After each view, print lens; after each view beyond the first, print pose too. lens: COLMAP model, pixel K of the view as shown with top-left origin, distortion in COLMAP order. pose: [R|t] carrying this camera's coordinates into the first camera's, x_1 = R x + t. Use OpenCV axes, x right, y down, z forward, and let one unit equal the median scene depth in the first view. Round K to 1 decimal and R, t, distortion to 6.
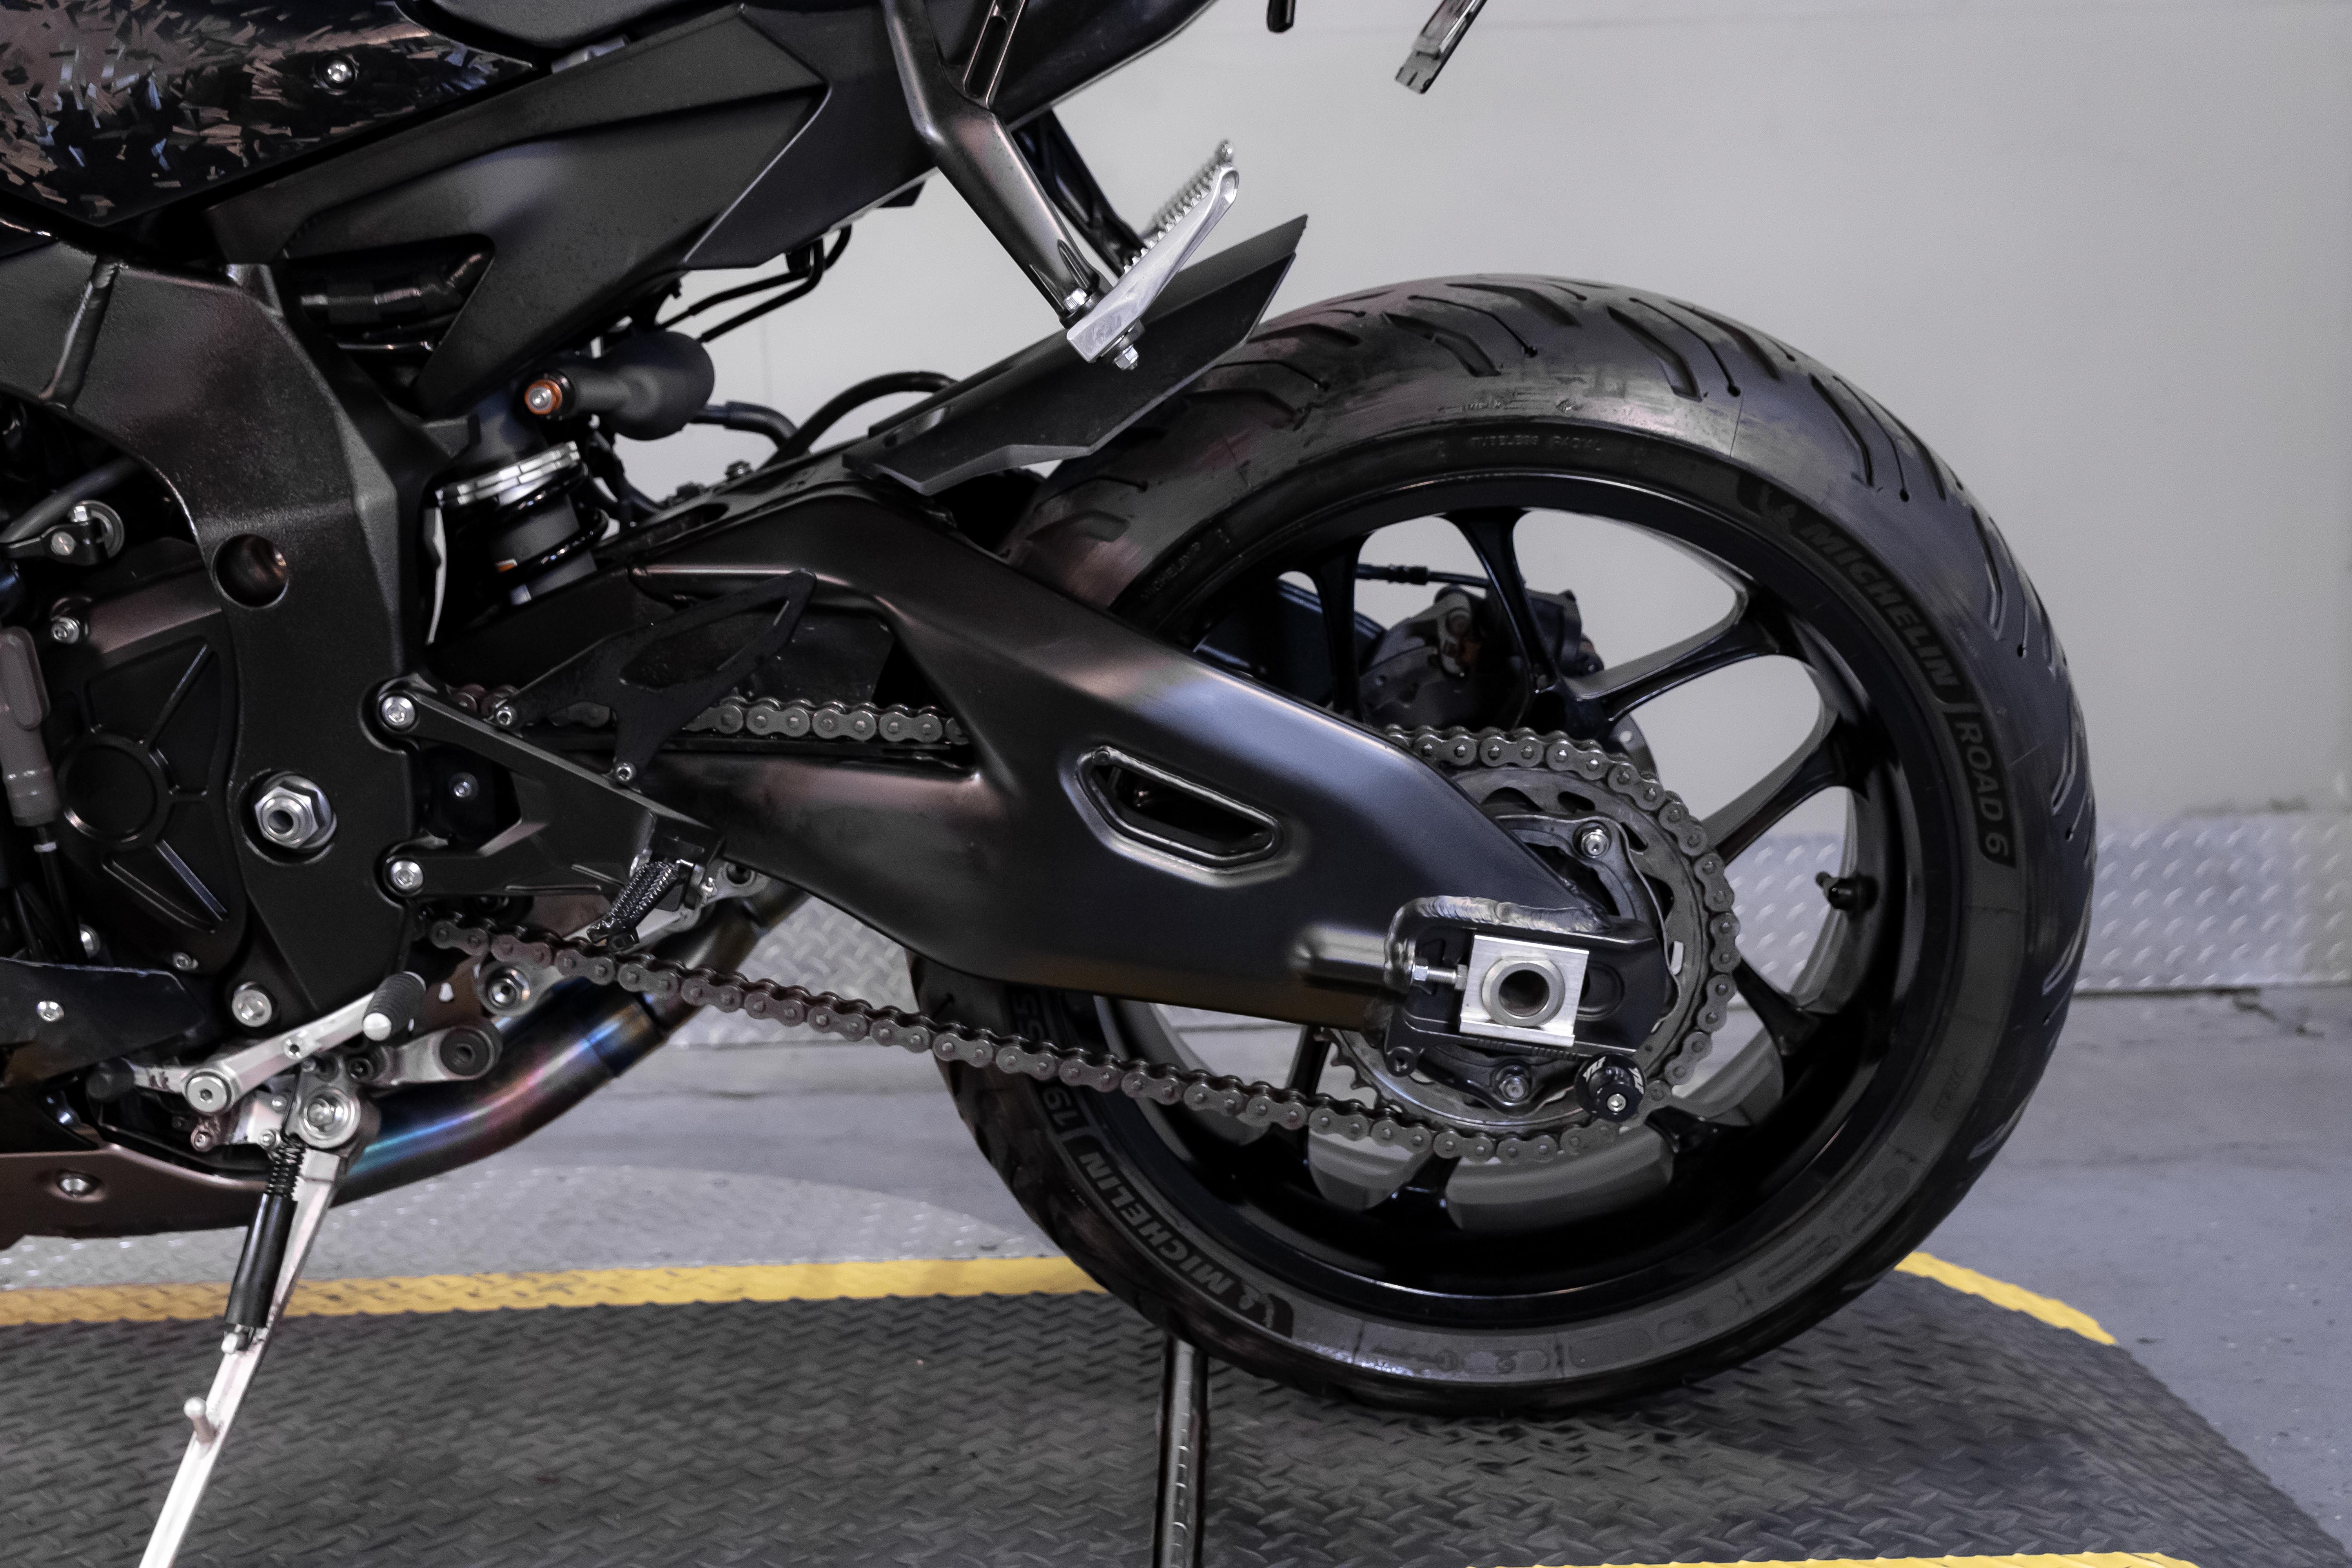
lens RADIAL K [[2515.6, 0, 1144.1], [0, 2515.6, 794.2], [0, 0, 1]] dist [-0.002880, 0.000000]
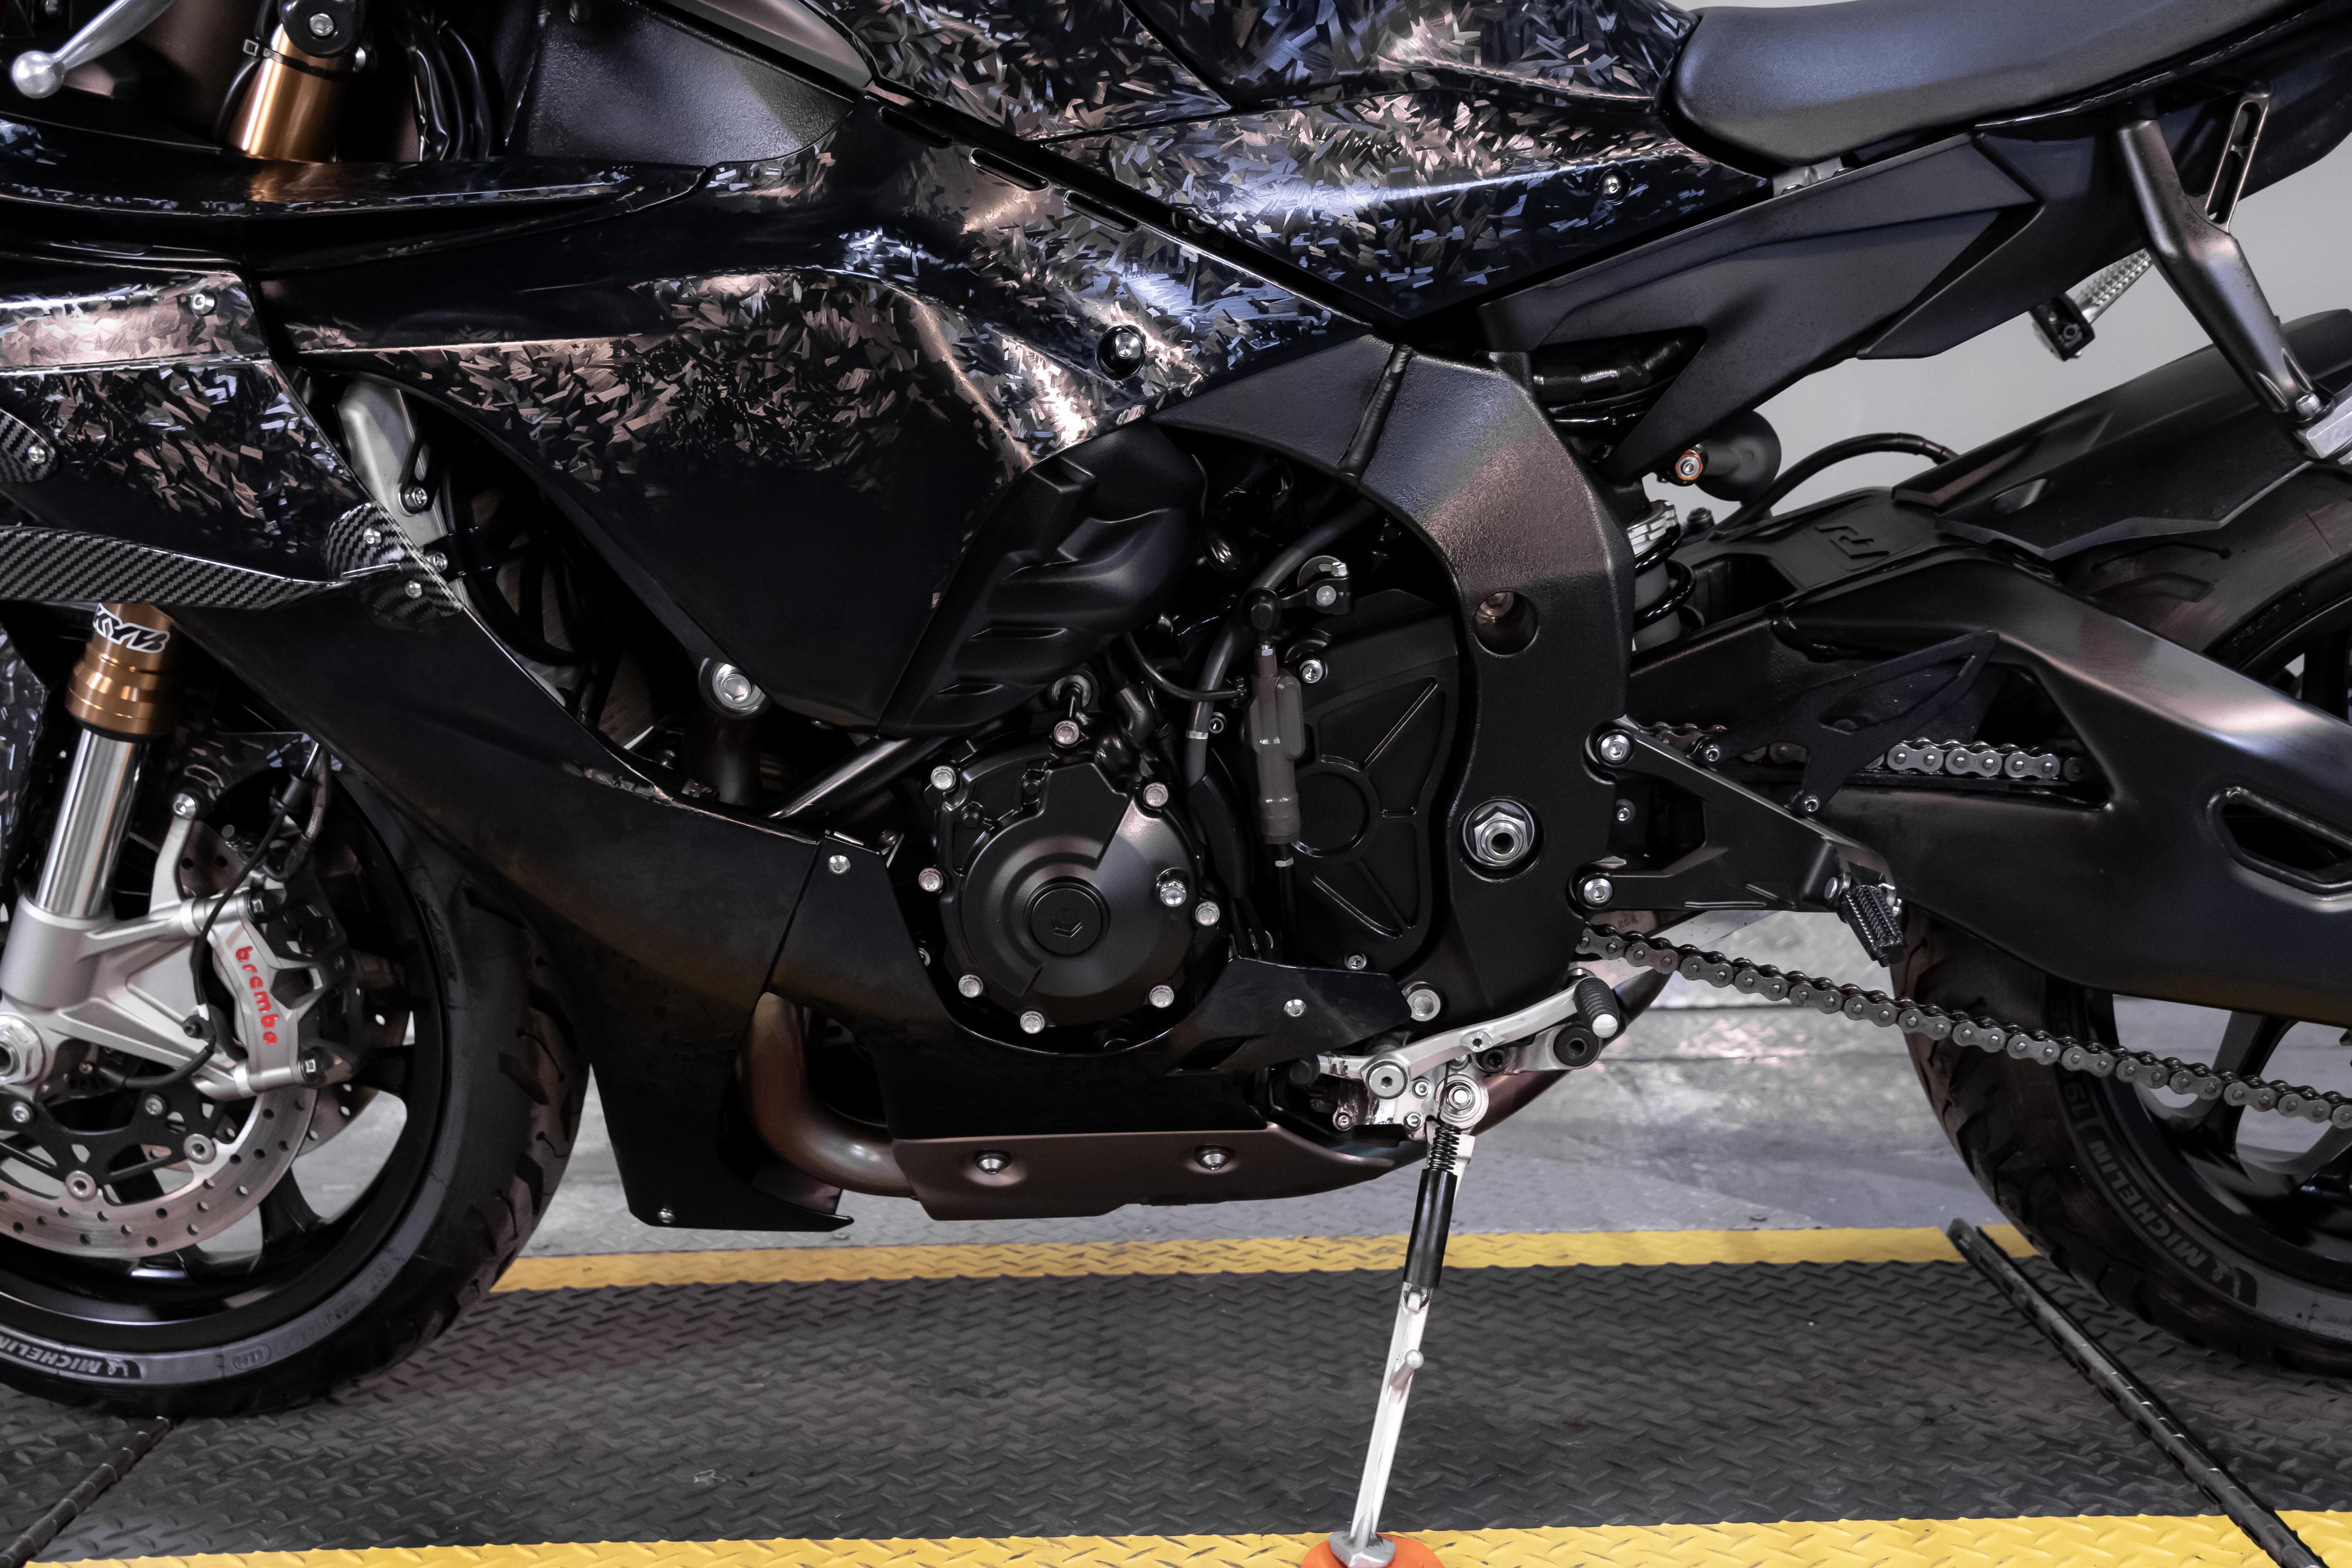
lens RADIAL K [[2515.6, 0, 1161.8], [0, 2515.6, 808.9], [0, 0, 1]] dist [-0.002880, 0.000000]
pose [[0.999884, 0.013926, 0.006188, -0.469191], [-0.014056, 0.999669, 0.021547, -0.024884], [-0.005886, -0.021632, 0.999749, -0.121404]]
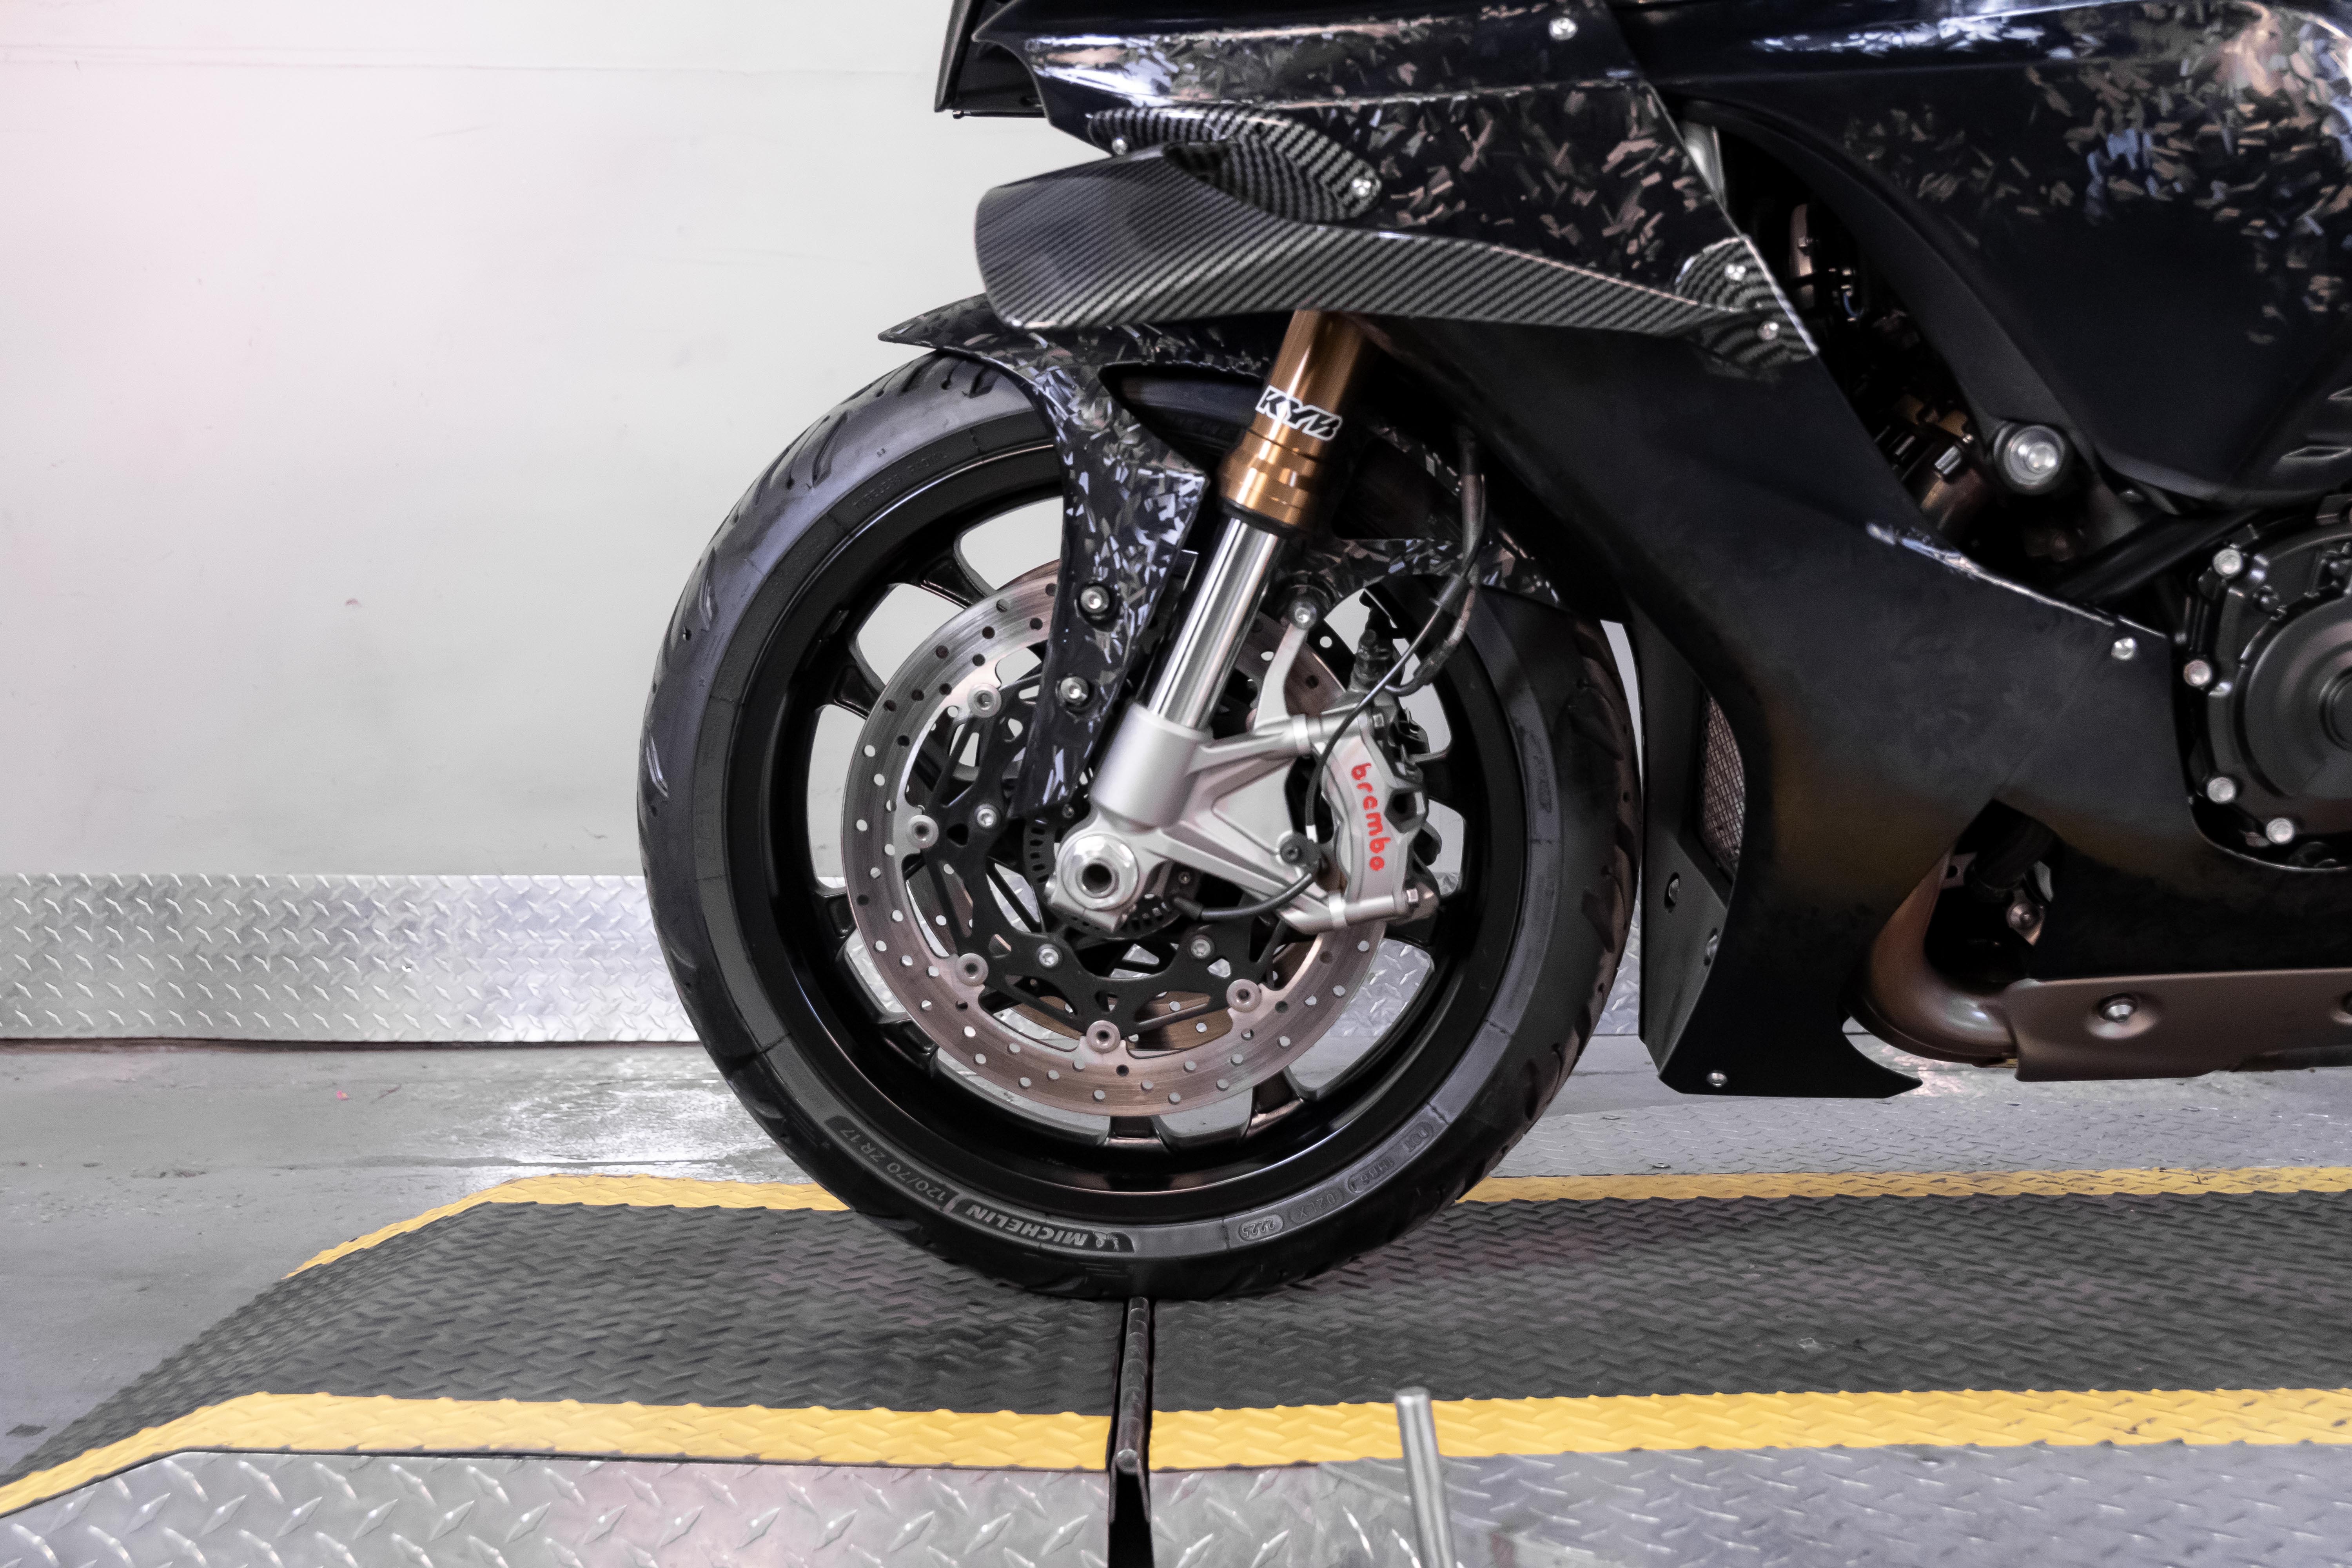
lens RADIAL K [[2515.6, 0, 1196.6], [0, 2515.6, 782.6], [0, 0, 1]] dist [-0.002880, 0.000000]
pose [[0.999185, 0.030408, 0.026546, -0.978621], [-0.029107, 0.998418, -0.048112, 0.130810], [-0.027967, 0.047301, 0.998489, -0.058233]]
